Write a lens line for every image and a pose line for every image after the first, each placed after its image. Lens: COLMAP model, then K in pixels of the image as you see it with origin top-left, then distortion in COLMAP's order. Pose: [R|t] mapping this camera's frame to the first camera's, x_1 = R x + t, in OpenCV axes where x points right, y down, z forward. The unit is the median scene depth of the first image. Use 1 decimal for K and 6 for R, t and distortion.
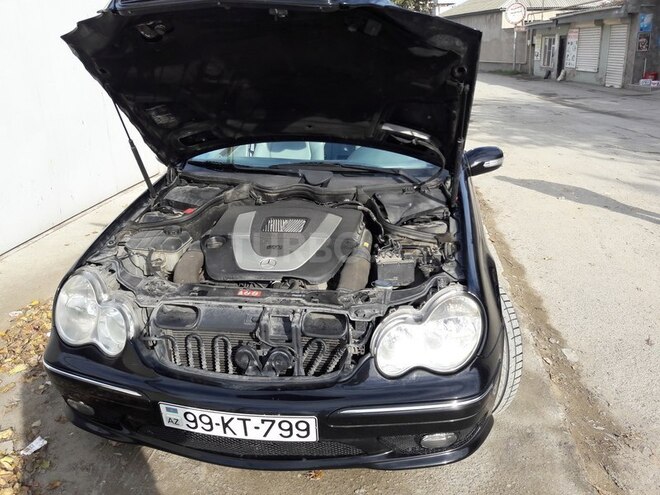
lens RADIAL K [[537.1, 0, 330.0], [0, 537.1, 247.5], [0, 0, 1]] dist [0.011414, -0.038626]
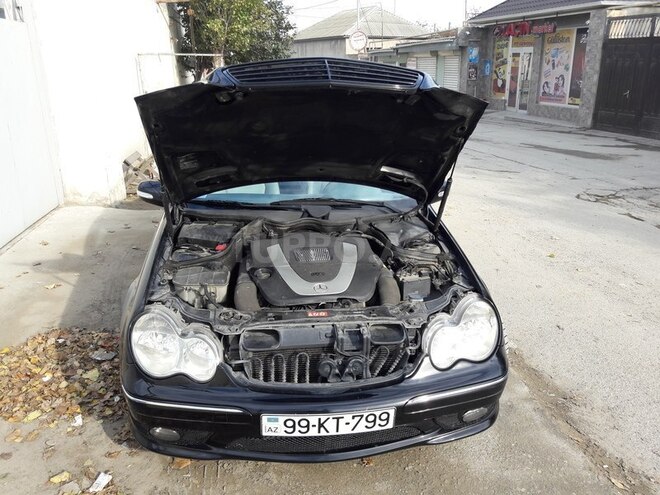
lens RADIAL K [[537.1, 0, 330.0], [0, 537.1, 247.5], [0, 0, 1]] dist [0.011414, -0.038626]
pose [[0.962475, -0.059138, 0.264850, -0.409293], [0.067763, 0.997424, -0.023541, -0.031565], [-0.262776, 0.040604, 0.964002, -0.155572]]
